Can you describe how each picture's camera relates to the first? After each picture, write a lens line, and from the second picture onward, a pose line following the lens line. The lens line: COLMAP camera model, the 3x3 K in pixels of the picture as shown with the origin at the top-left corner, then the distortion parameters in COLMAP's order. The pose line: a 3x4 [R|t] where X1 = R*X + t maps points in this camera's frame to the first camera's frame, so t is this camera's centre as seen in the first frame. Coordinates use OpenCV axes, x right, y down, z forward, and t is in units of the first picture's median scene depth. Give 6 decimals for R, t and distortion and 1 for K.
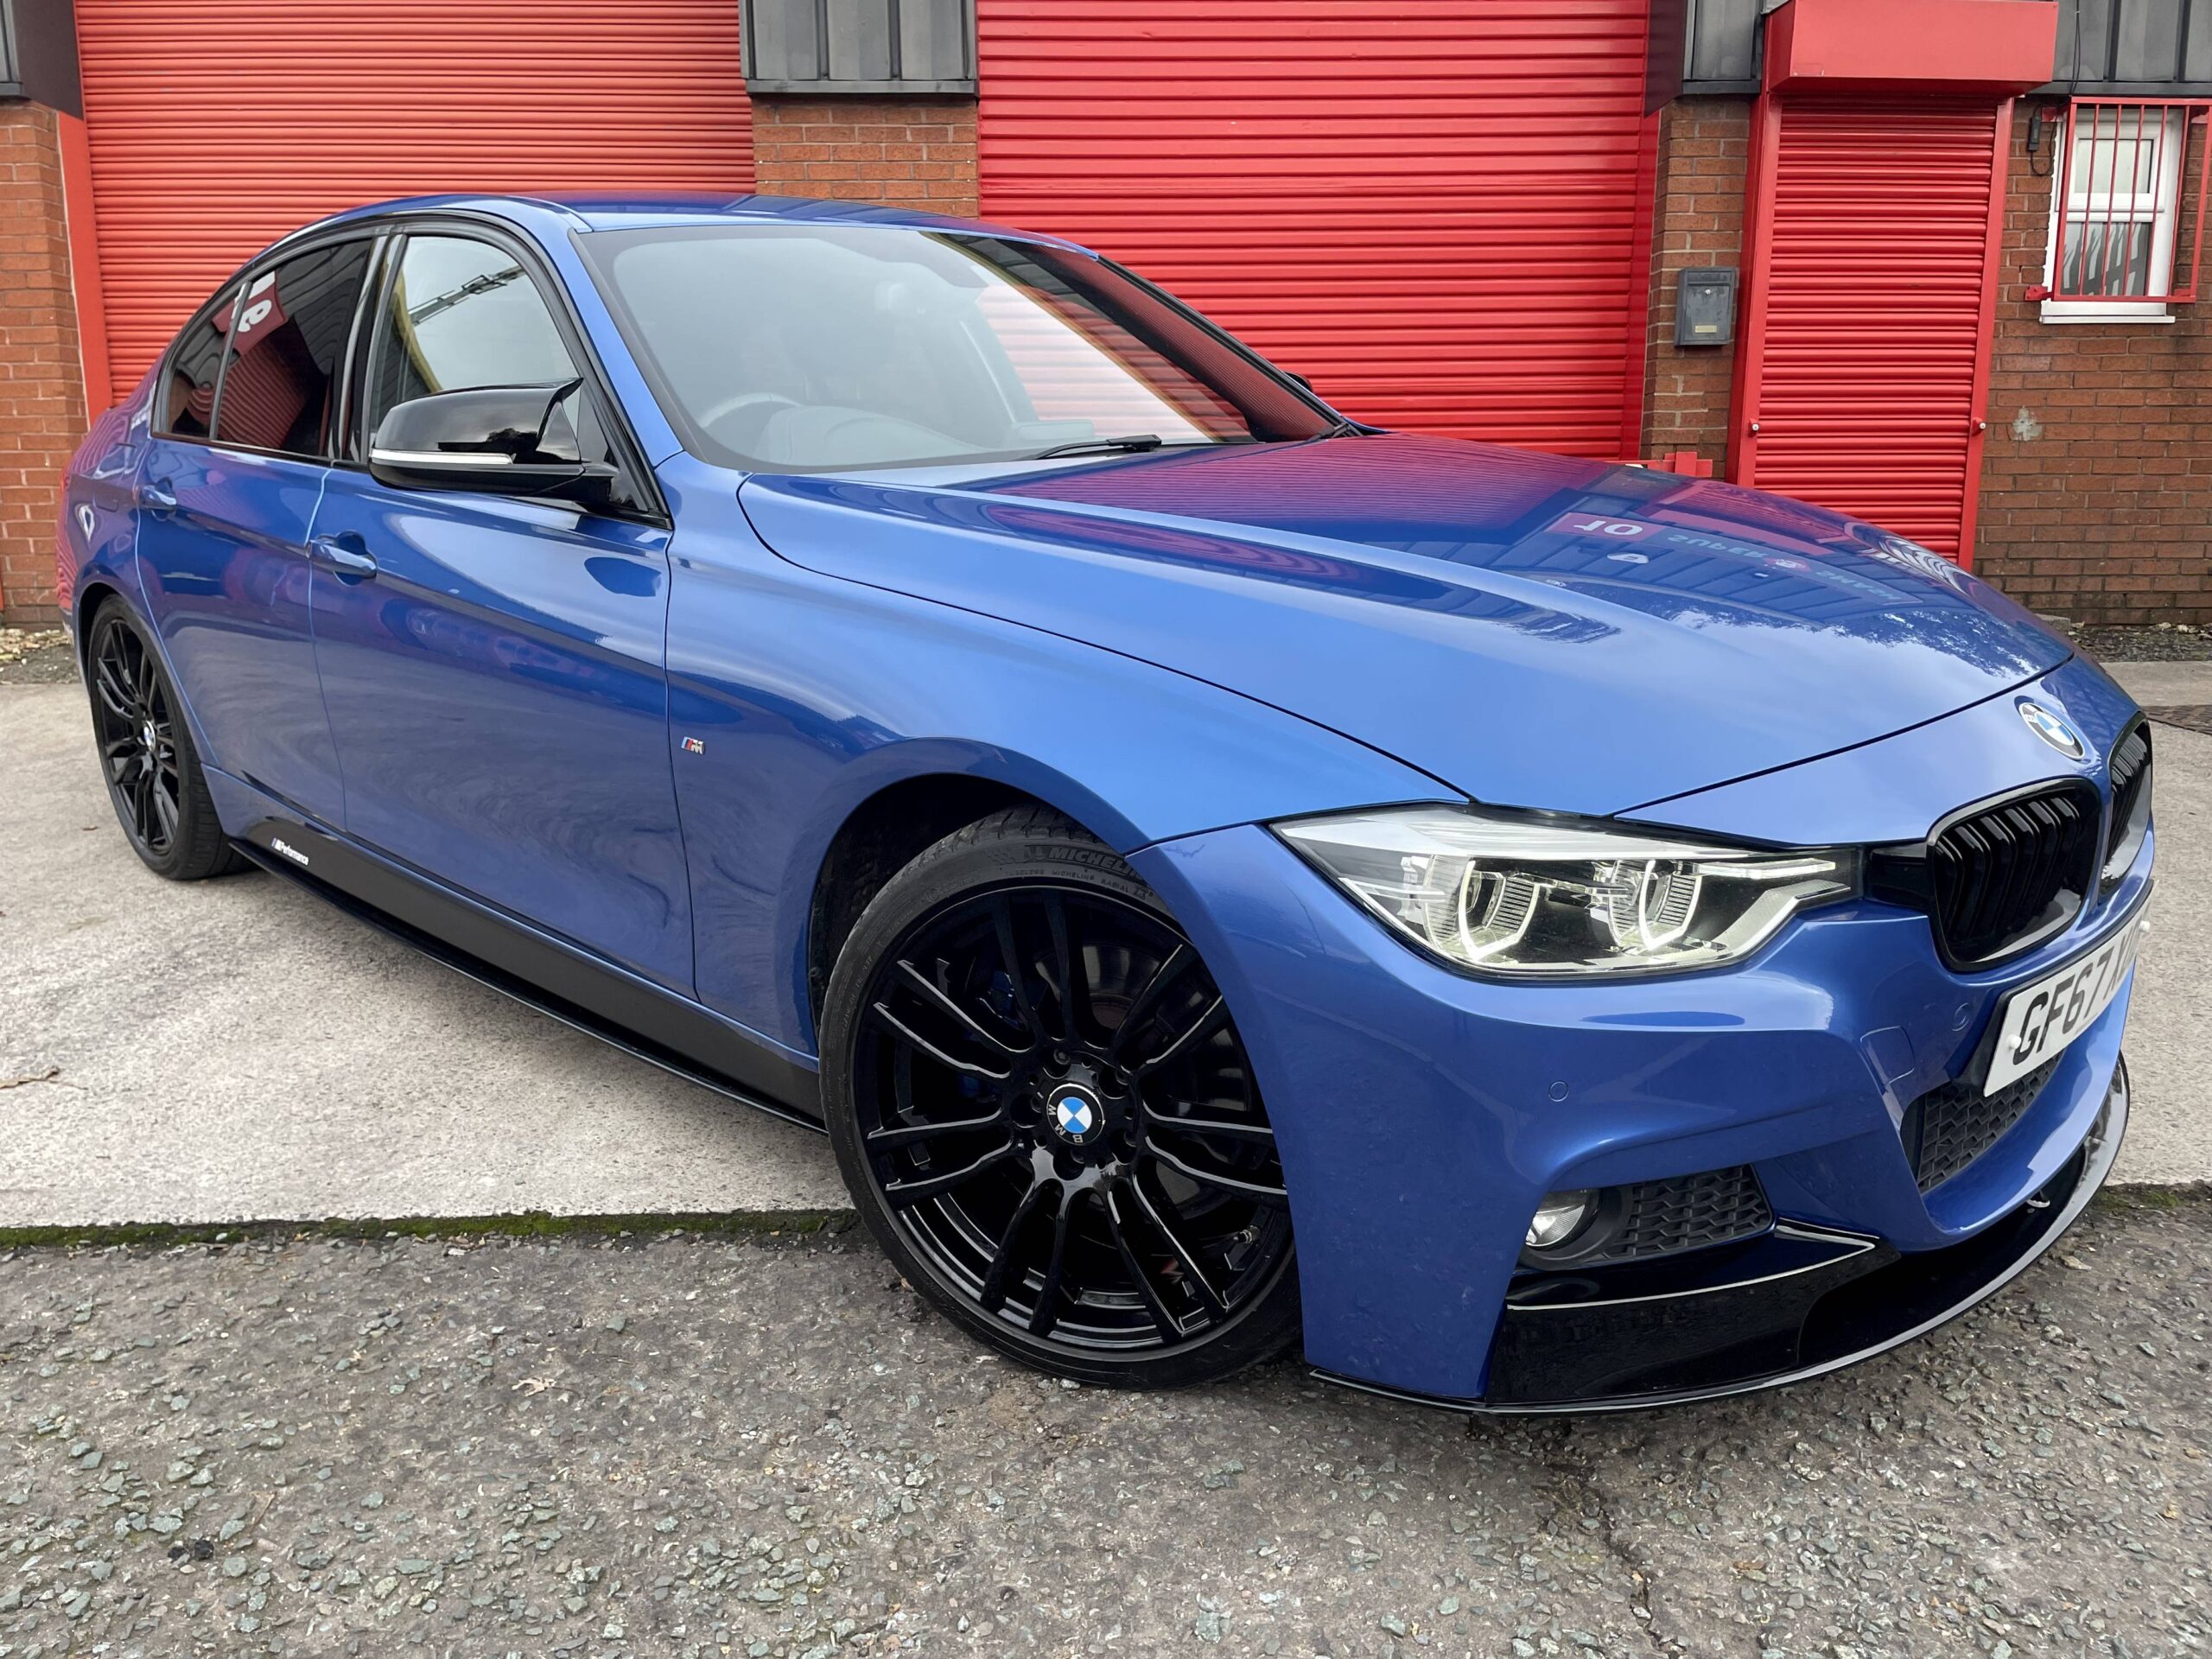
lens RADIAL K [[1671.7, 0, 1106.0], [0, 1671.7, 845.0], [0, 0, 1]] dist [0.089358, -0.113818]
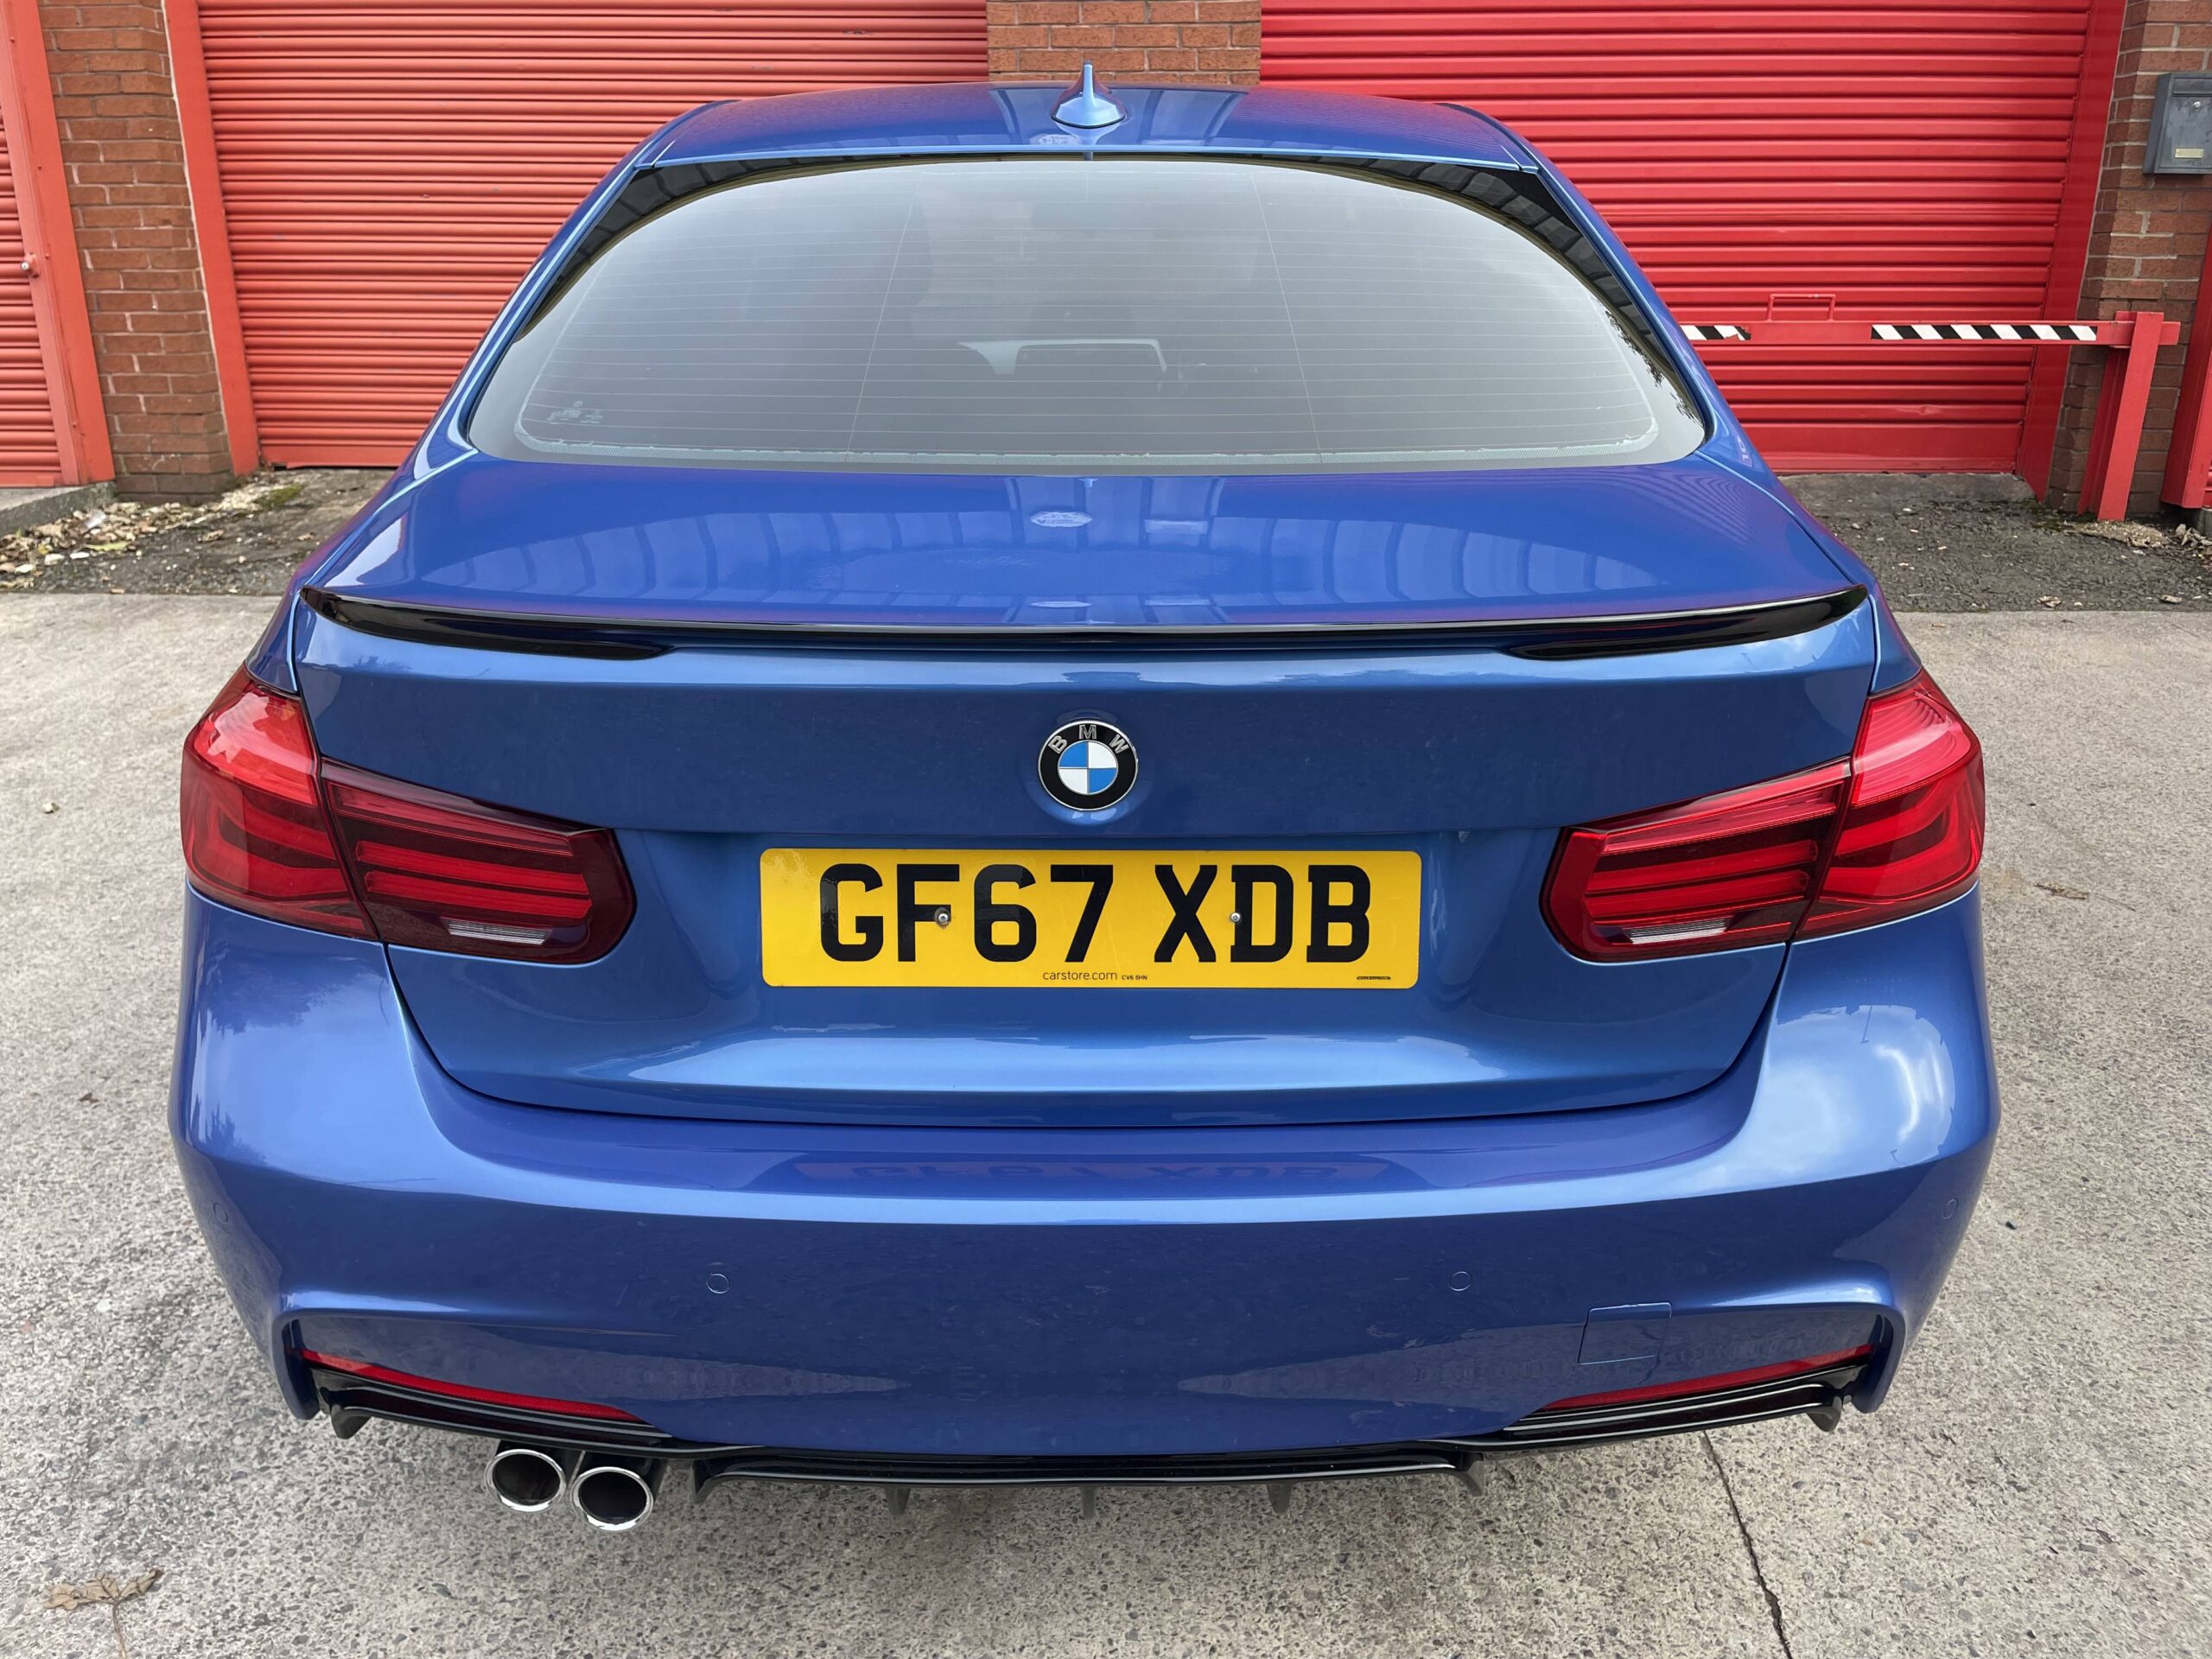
lens RADIAL K [[1675.4, 0, 1115.6], [0, 1675.4, 836.5], [0, 0, 1]] dist [0.077857, -0.101964]
pose [[0.997594, 0.030643, -0.062192, -0.083442], [-0.022205, 0.990989, 0.132087, -0.086938], [0.065679, -0.130388, 0.989285, 0.158426]]
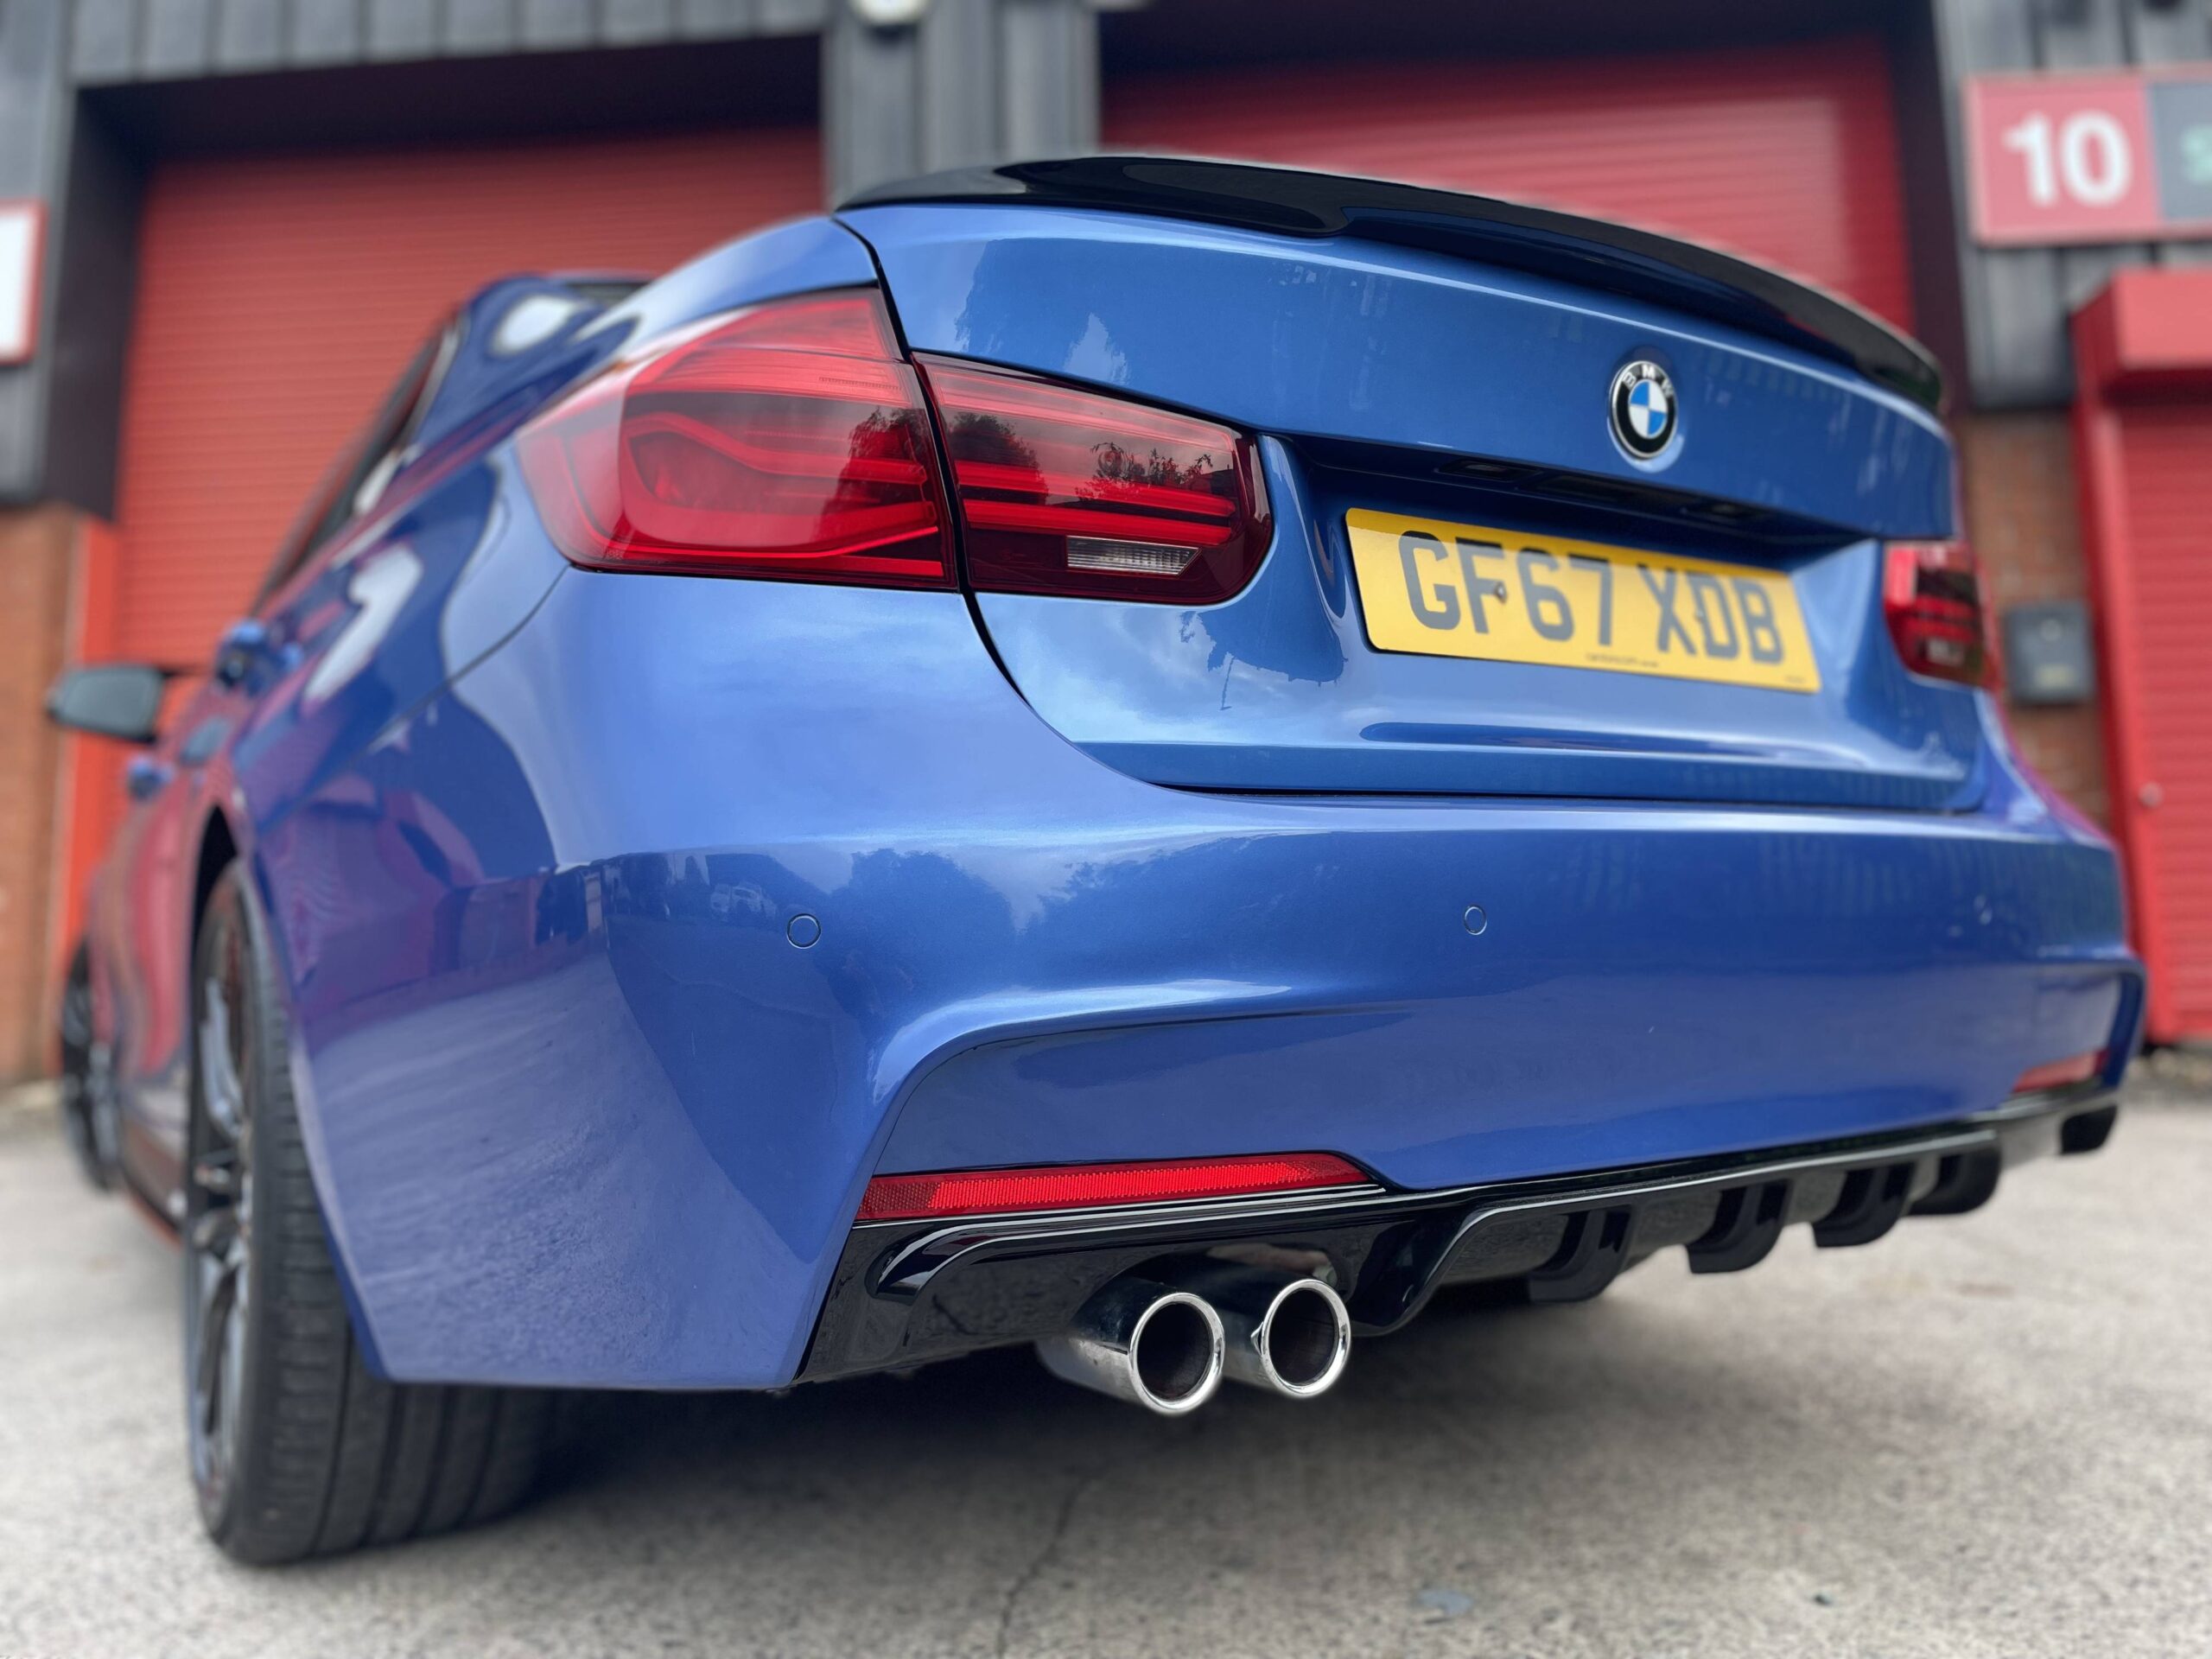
lens RADIAL K [[1669.0, 0, 1106.0], [0, 1669.0, 829.5], [0, 0, 1]] dist [0.083766, -0.107484]
pose [[0.993866, -0.030495, -0.106306, 0.009579], [-0.004402, 0.949563, -0.313544, 0.001169], [0.110506, 0.312089, 0.943604, 0.262793]]
